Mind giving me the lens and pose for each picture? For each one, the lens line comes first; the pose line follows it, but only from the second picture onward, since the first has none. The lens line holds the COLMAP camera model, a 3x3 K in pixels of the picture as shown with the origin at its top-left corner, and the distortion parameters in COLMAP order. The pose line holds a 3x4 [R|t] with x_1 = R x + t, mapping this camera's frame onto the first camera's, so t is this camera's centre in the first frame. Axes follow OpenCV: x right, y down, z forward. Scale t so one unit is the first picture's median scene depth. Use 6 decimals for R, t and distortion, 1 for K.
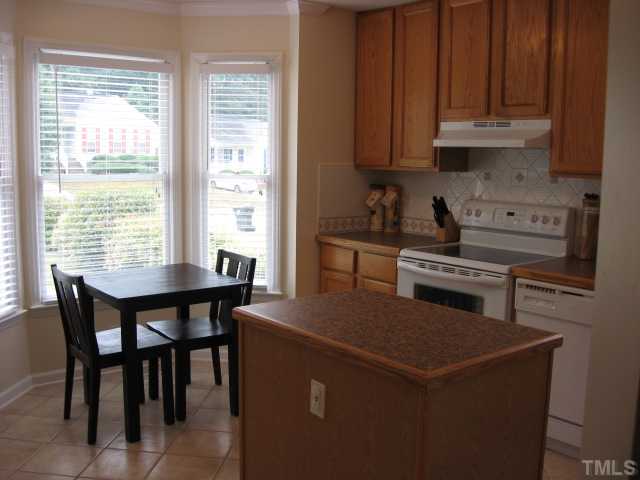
lens RADIAL K [[663.7, 0, 320.0], [0, 663.7, 240.0], [0, 0, 1]] dist [-0.182063, 0.146695]
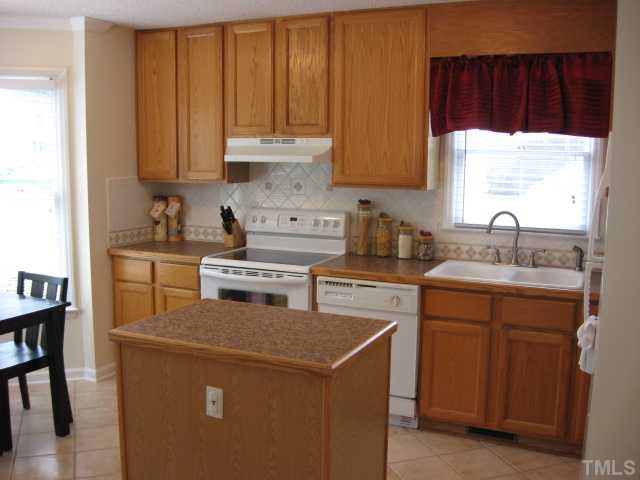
lens RADIAL K [[663.7, 0, 320.0], [0, 663.7, 240.0], [0, 0, 1]] dist [-0.182063, 0.146695]
pose [[0.892032, -0.065449, 0.447208, -0.185309], [0.059773, 0.997852, 0.026808, -0.032112], [-0.448002, 0.002818, 0.894028, -0.050323]]
